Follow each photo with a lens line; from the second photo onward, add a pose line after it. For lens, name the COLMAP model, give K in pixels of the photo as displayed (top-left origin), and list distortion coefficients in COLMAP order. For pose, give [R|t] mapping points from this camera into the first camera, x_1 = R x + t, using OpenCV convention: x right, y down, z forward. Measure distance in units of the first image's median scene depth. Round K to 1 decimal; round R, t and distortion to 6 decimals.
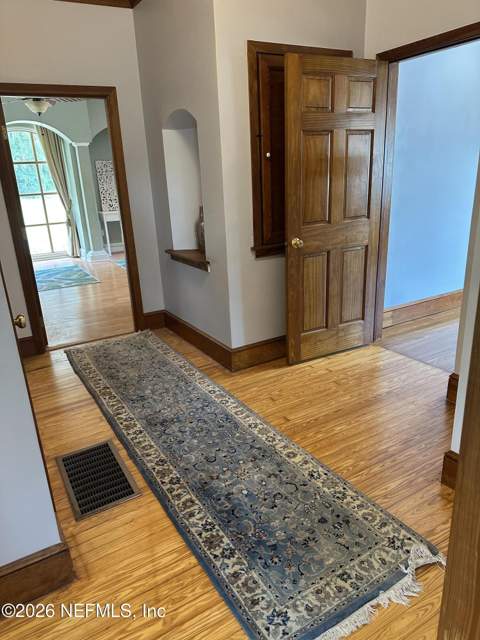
lens RADIAL K [[447.8, 0, 237.0], [0, 447.8, 319.2], [0, 0, 1]] dist [0.048495, -0.031321]
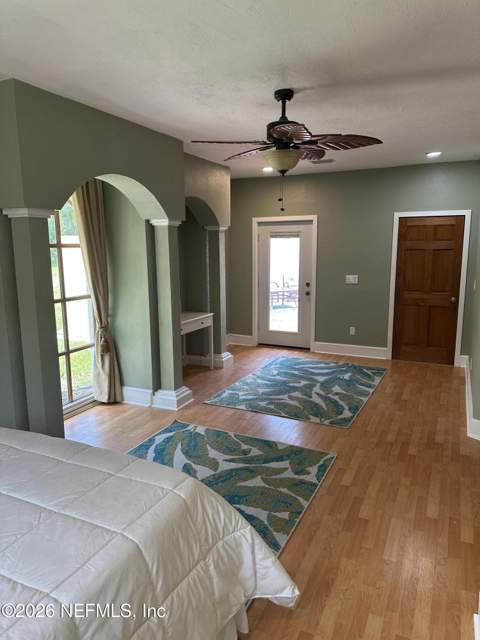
lens RADIAL K [[447.8, 0, 237.1], [0, 447.8, 318.5], [0, 0, 1]] dist [0.048495, -0.031321]
pose [[0.825823, -0.047565, 0.561919, -0.569588], [0.141323, 0.982096, -0.124564, -0.155638], [-0.545934, 0.182280, 0.817759, 0.435741]]
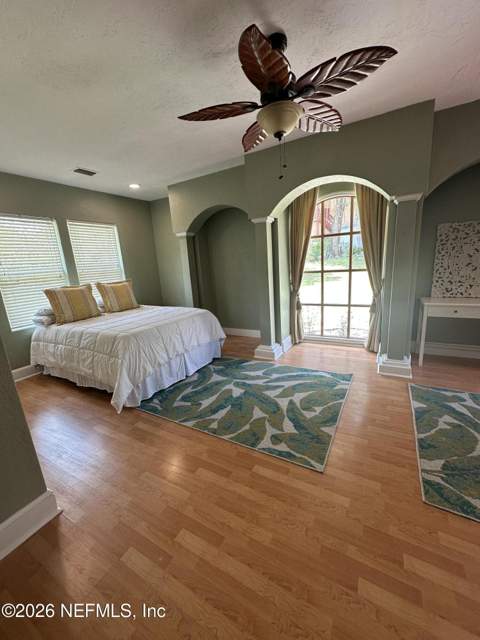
lens RADIAL K [[256.4, 0, 239.5], [0, 256.4, 319.0], [0, 0, 1]] dist [-0.001153, 0.001088]
pose [[0.508251, 0.208630, -0.835557, -0.120922], [-0.233880, 0.967188, 0.099233, -0.189920], [0.828843, 0.144985, 0.540368, 0.590194]]
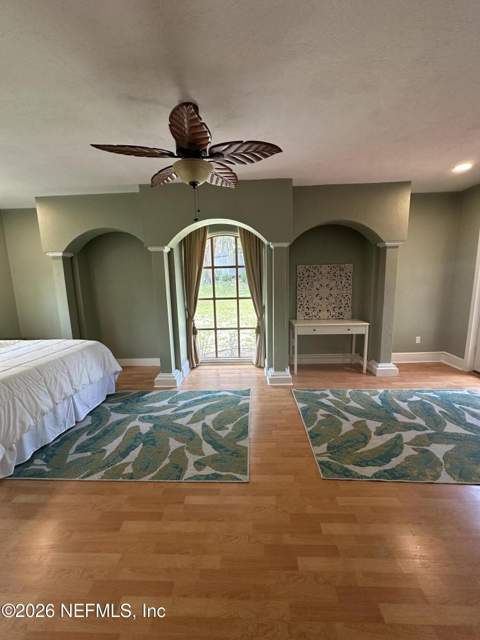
lens RADIAL K [[256.4, 0, 240.7], [0, 256.4, 318.3], [0, 0, 1]] dist [-0.001153, 0.001088]
pose [[0.844929, 0.110641, -0.523310, -0.135568], [-0.184821, 0.978501, -0.091530, -0.186767], [0.501932, 0.174055, 0.847213, 0.550672]]
